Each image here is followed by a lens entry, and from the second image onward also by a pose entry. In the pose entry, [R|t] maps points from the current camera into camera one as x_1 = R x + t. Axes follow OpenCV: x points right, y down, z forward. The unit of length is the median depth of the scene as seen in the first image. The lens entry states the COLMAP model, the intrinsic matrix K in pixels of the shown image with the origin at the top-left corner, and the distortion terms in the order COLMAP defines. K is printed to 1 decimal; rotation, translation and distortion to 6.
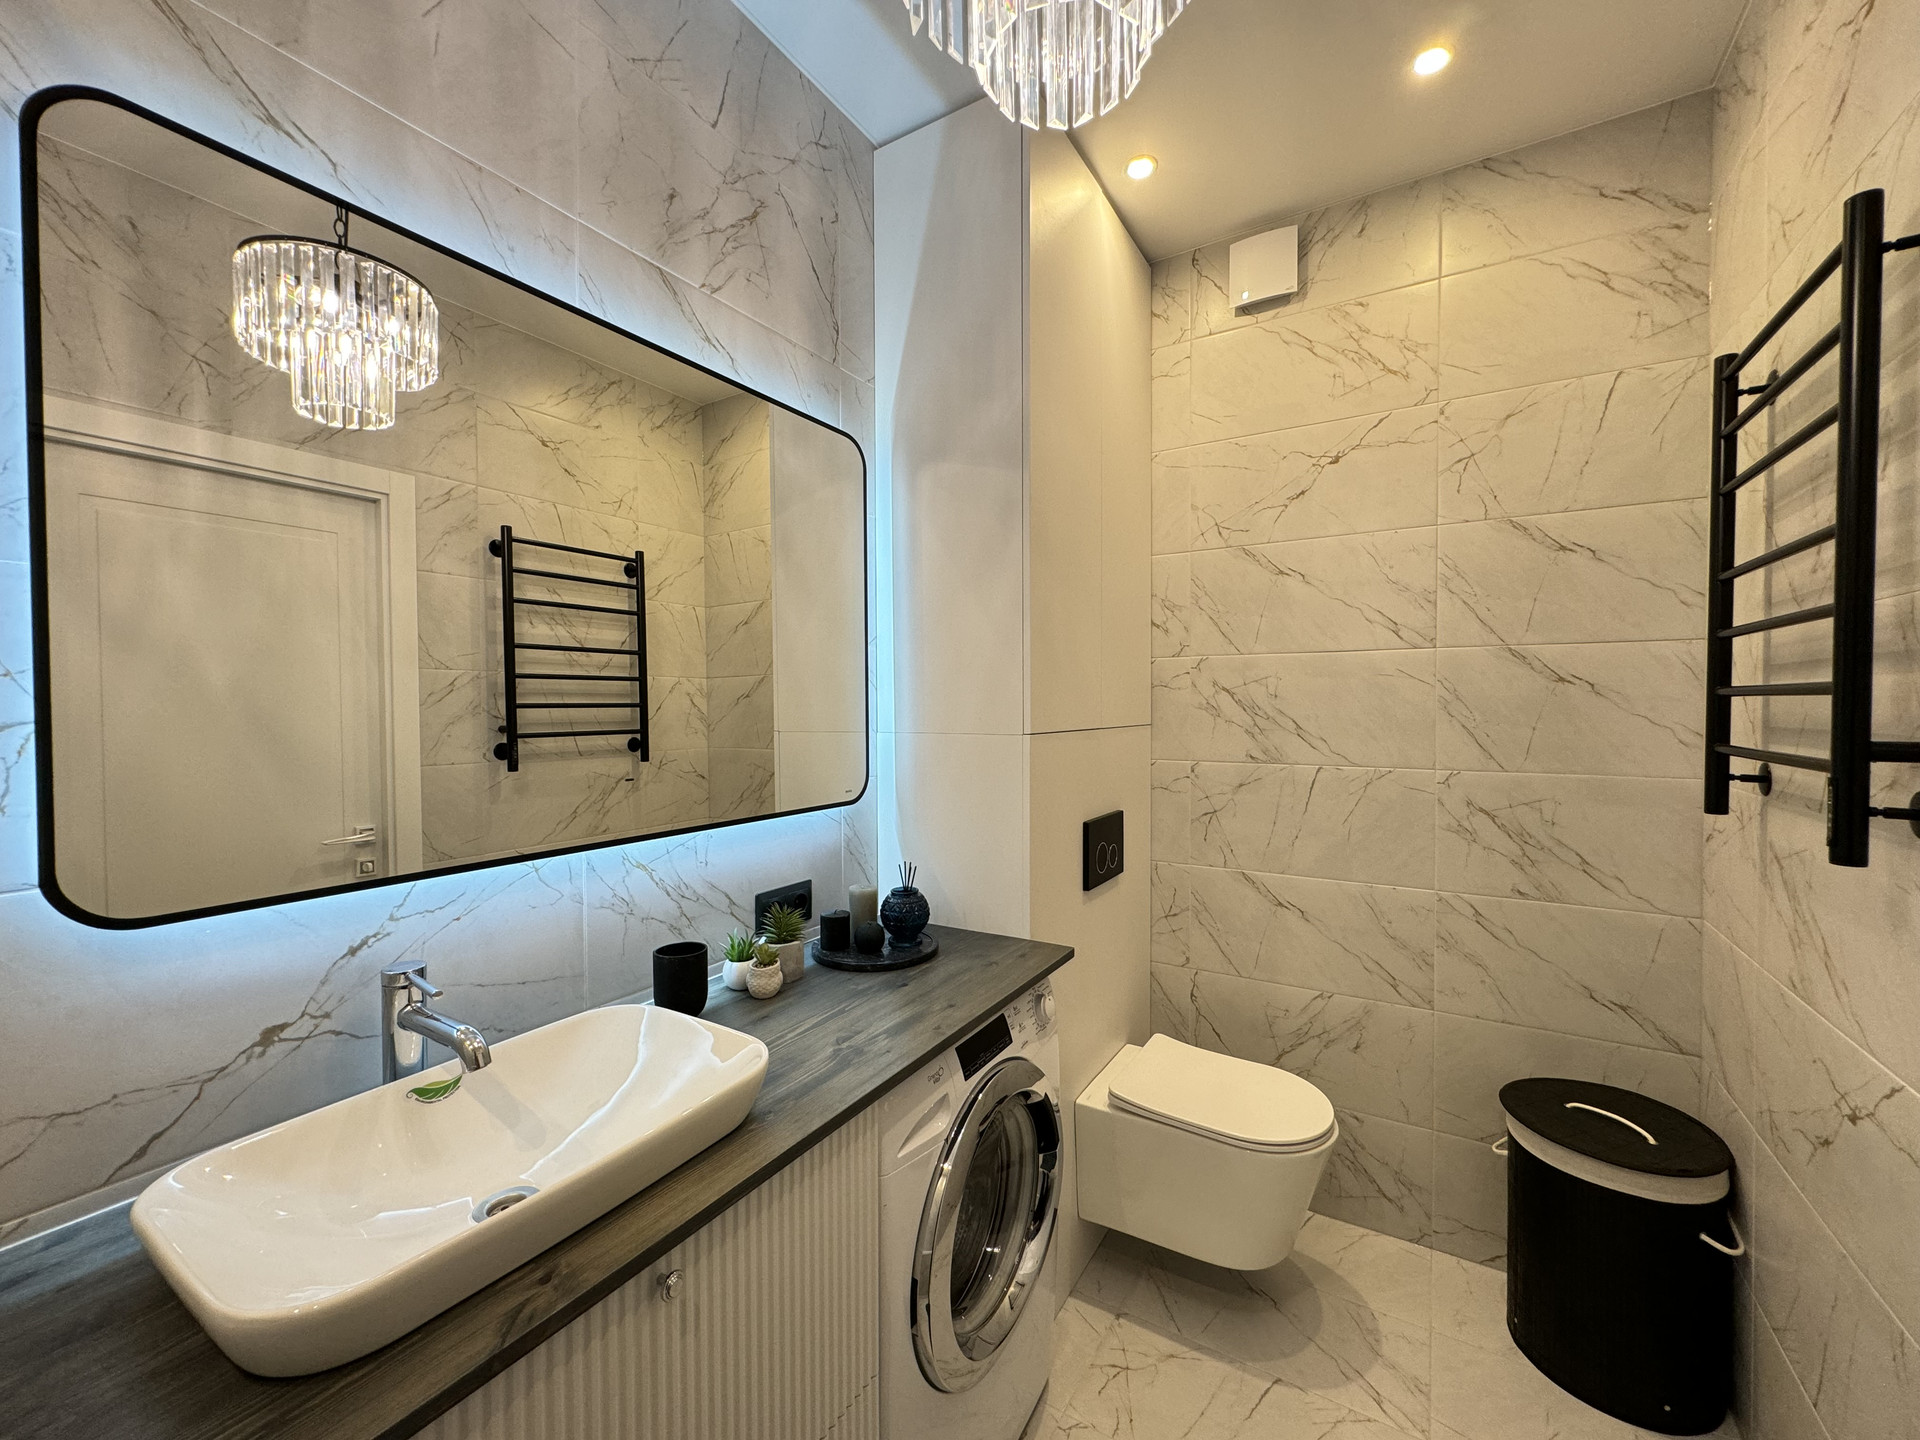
lens RADIAL K [[765.8, 0, 961.7], [0, 765.8, 717.7], [0, 0, 1]] dist [-0.000459, 0.000658]
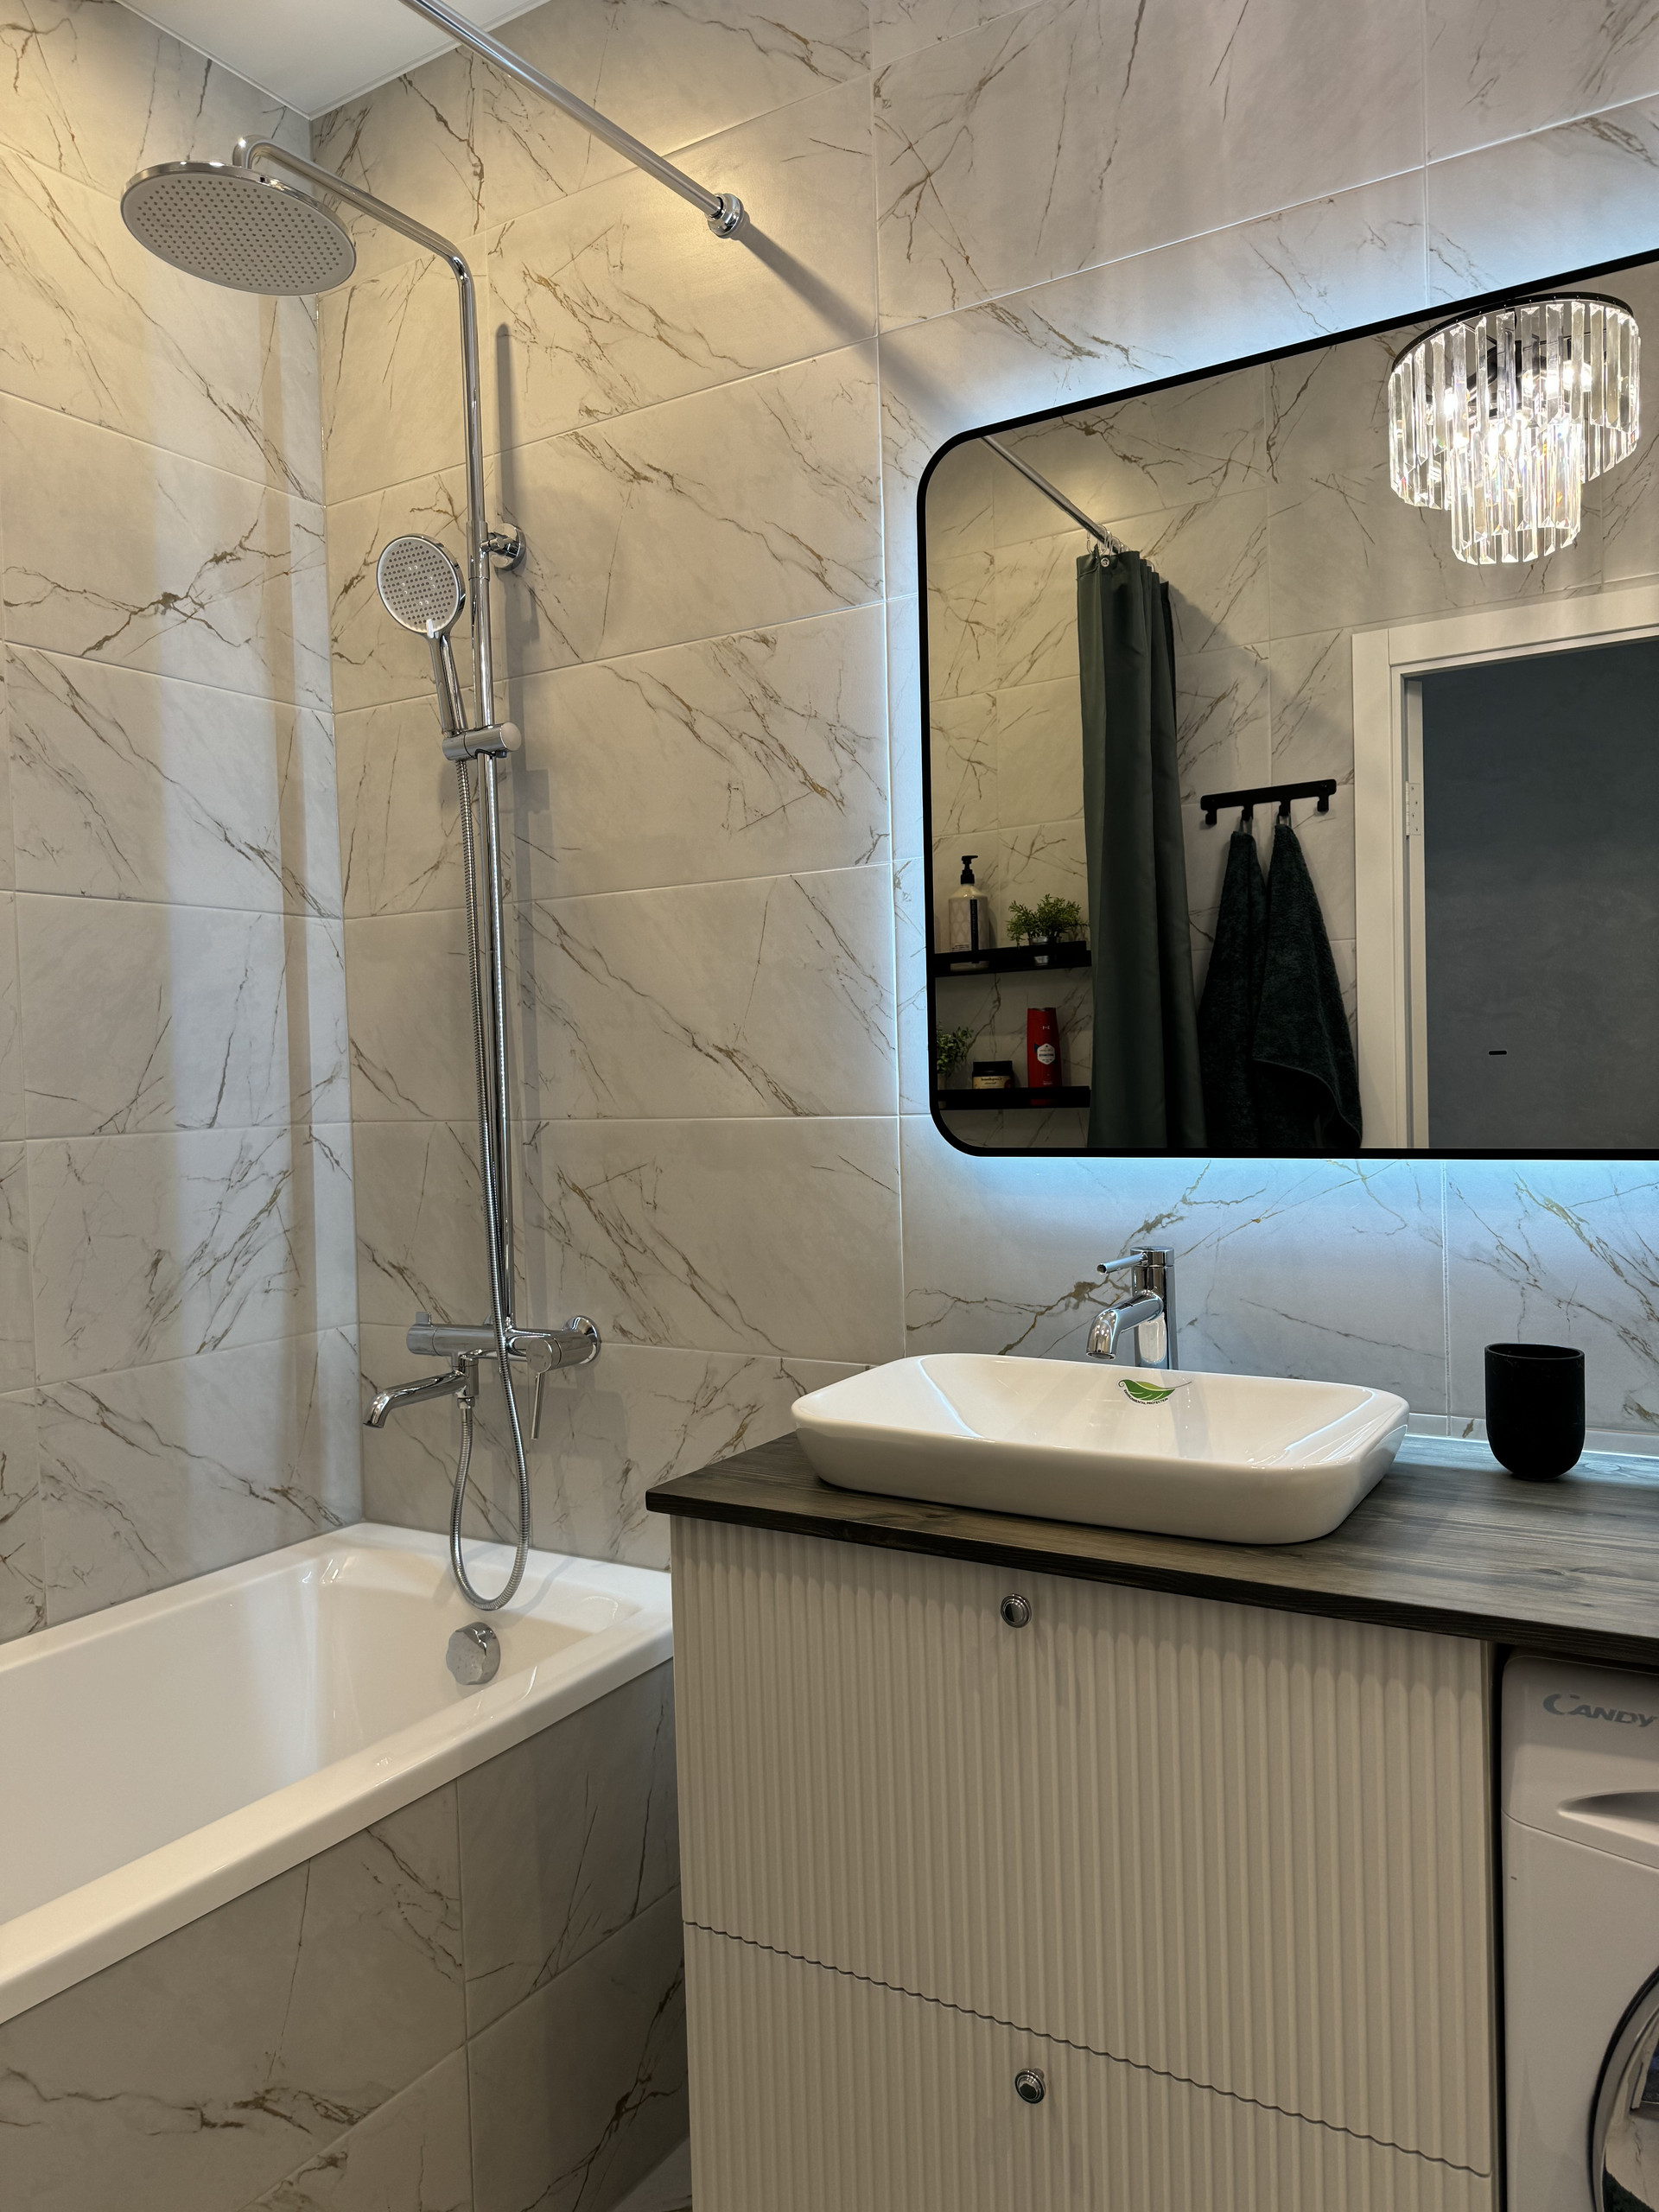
lens RADIAL K [[1561.7, 0, 829.5], [0, 1561.7, 1106.0], [0, 0, 1]] dist [0.071806, -0.092403]
pose [[0.004841, 0.029661, -0.999548, 0.523601], [0.011929, 0.999487, 0.029717, 0.051718], [0.999917, -0.012068, 0.004484, 0.310417]]
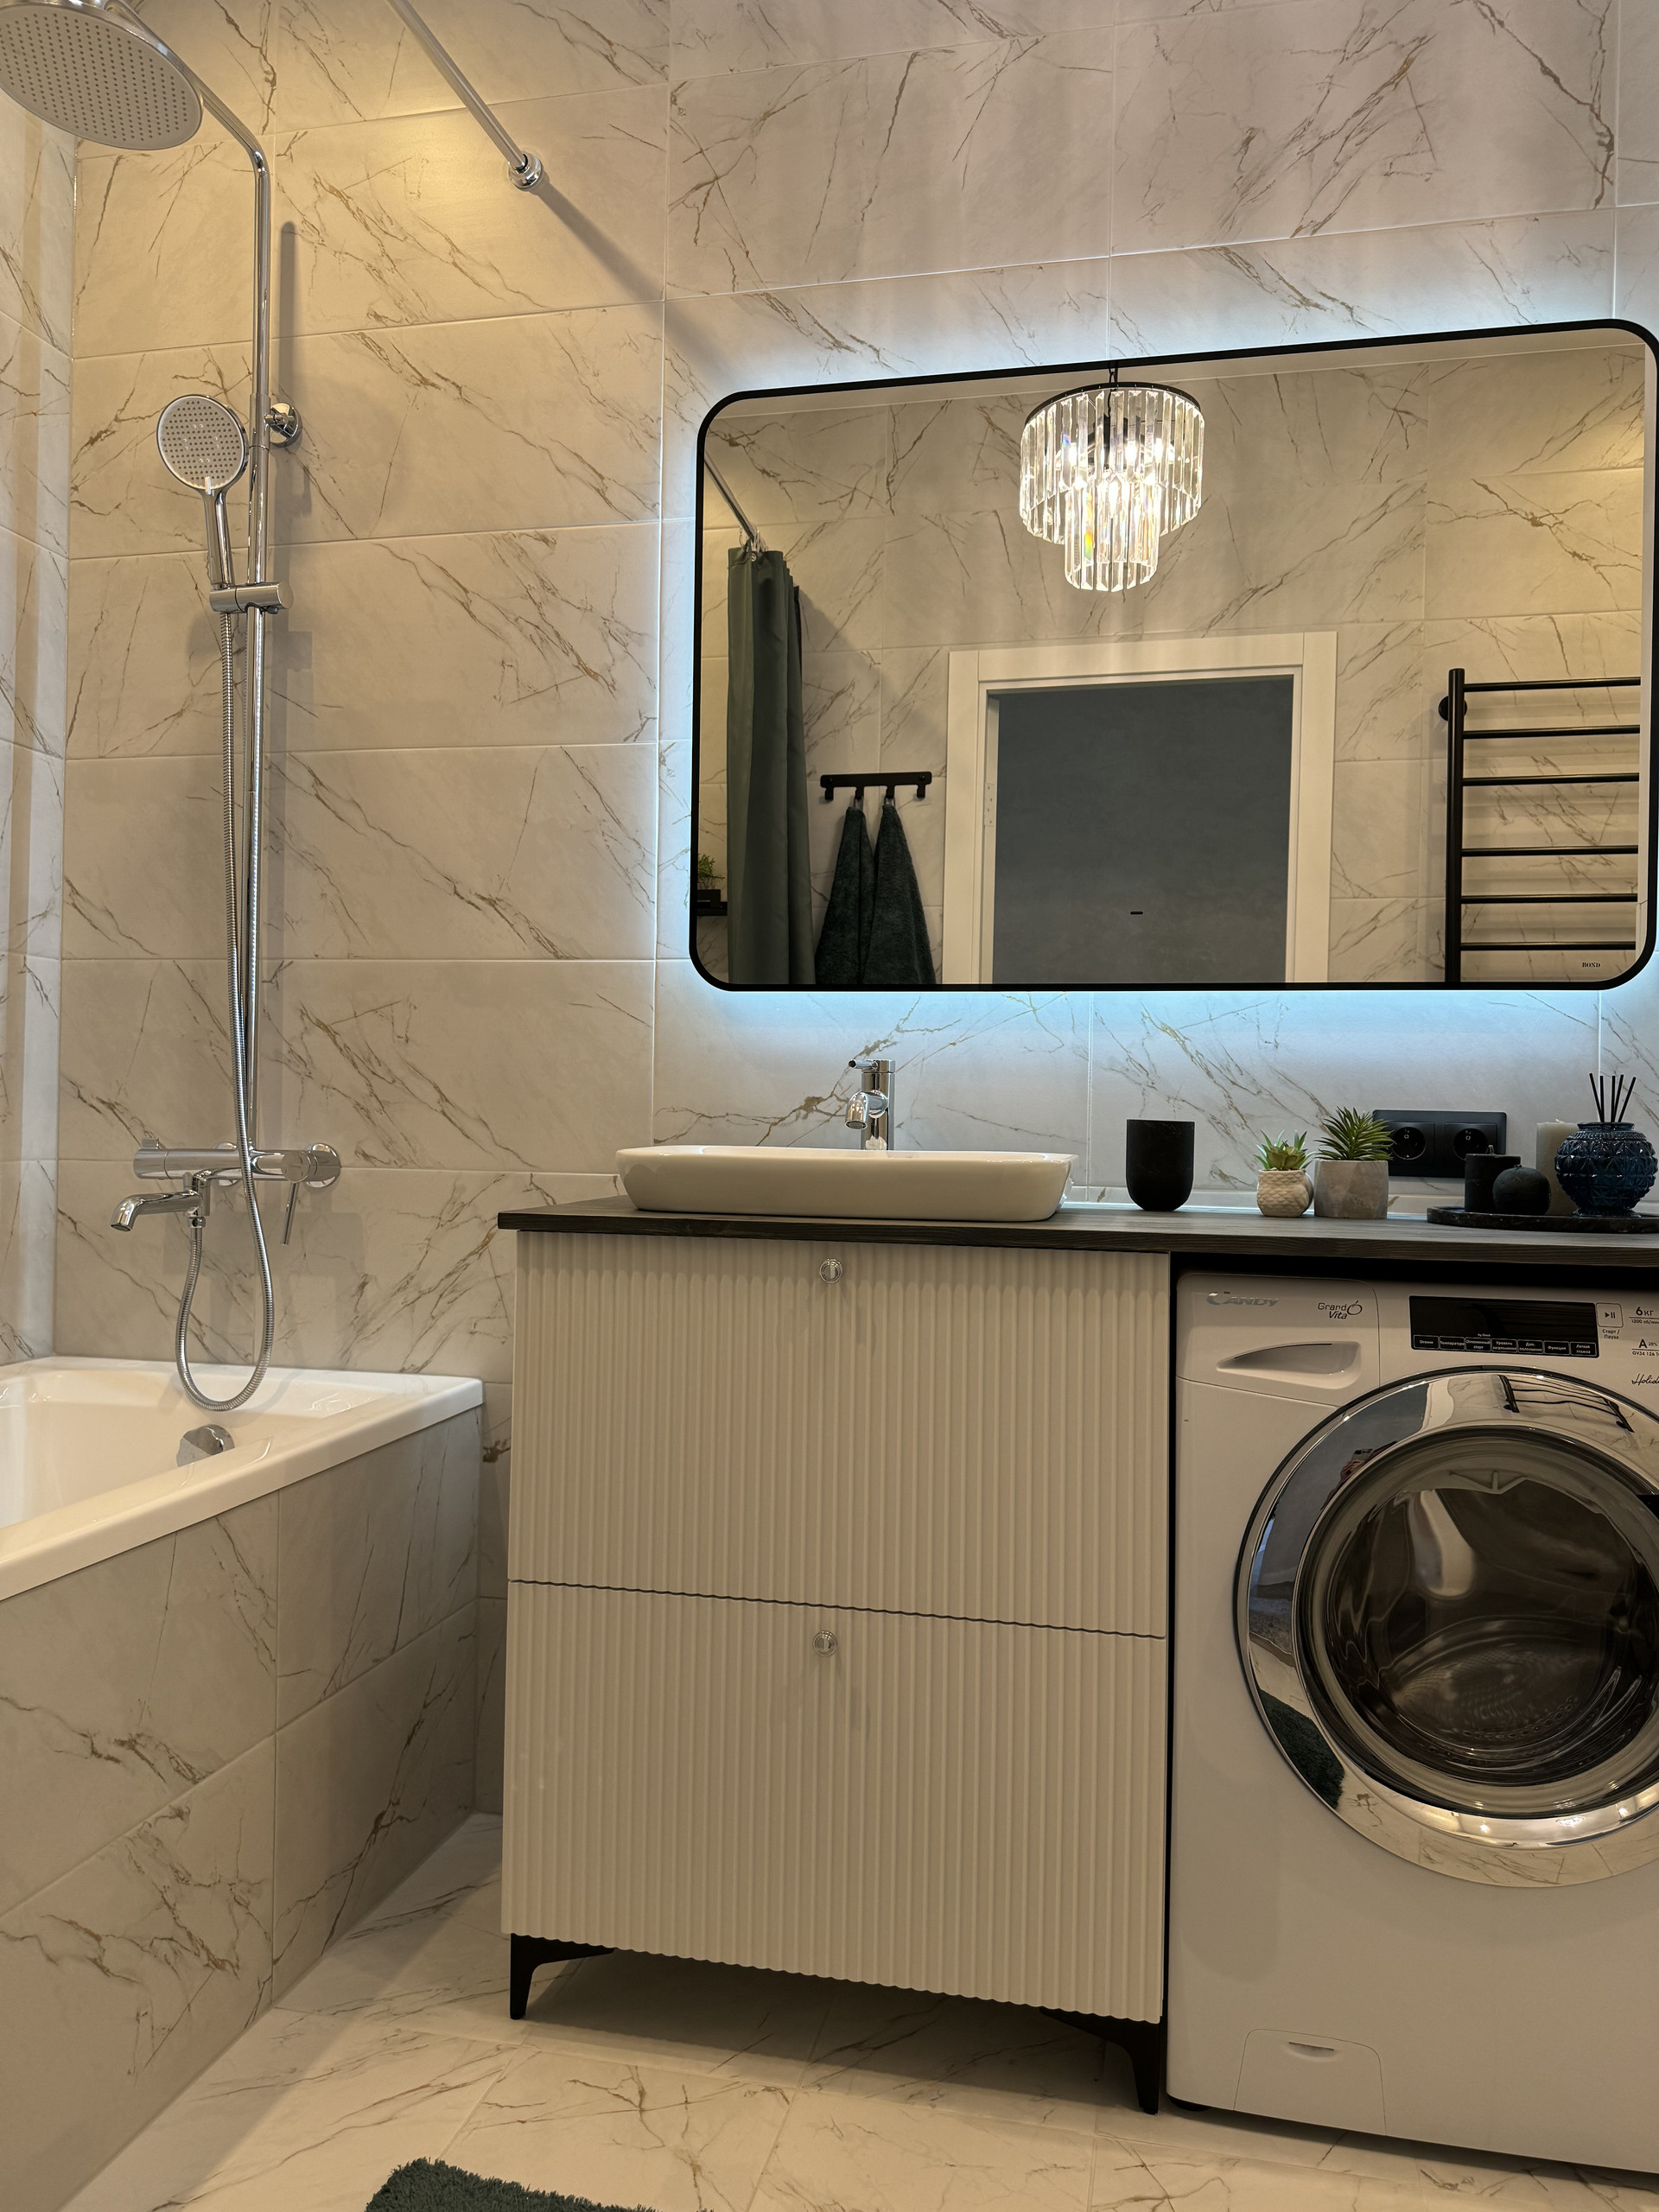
lens RADIAL K [[1564.2, 0, 833.6], [0, 1564.2, 1116.5], [0, 0, 1]] dist [0.041046, -0.039352]
pose [[0.332152, 0.009485, -0.943178, 0.676981], [-0.035340, 0.999372, -0.002396, 0.205676], [0.942564, 0.034128, 0.332278, 0.099042]]
